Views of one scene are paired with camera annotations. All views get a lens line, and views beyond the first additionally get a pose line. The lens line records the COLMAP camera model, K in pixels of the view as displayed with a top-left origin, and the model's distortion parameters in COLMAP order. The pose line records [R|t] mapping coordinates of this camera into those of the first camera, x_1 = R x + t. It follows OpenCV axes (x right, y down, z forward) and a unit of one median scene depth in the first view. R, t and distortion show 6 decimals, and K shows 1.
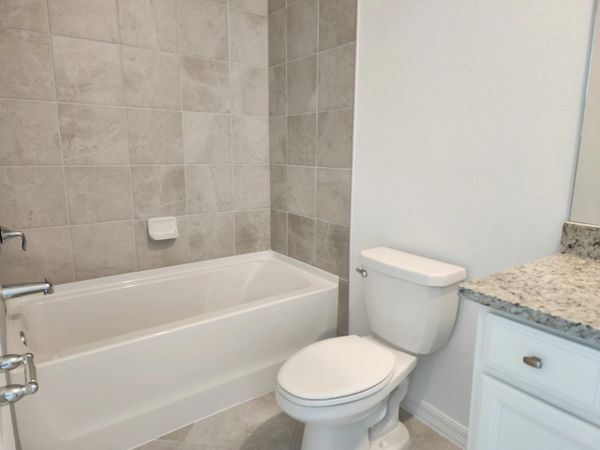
lens RADIAL K [[404.1, 0, 301.9], [0, 404.1, 224.7], [0, 0, 1]] dist [0.051703, -0.024264]
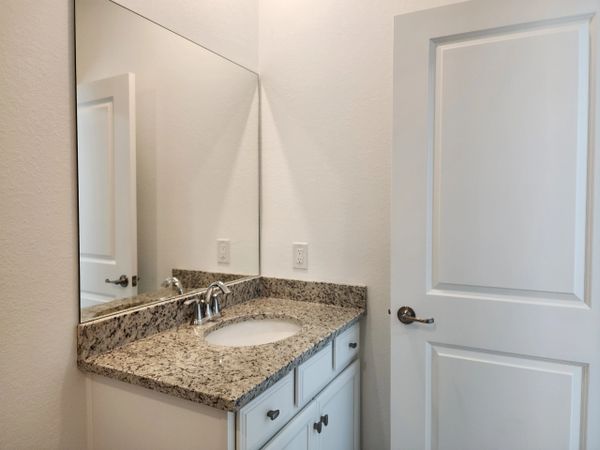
lens RADIAL K [[404.1, 0, 298.1], [0, 404.1, 223.3], [0, 0, 1]] dist [0.051703, -0.024264]
pose [[-0.438047, -0.041486, 0.897994, -0.538868], [0.165371, 0.978168, 0.125859, -0.365104], [-0.883610, 0.203635, -0.421623, 1.243690]]
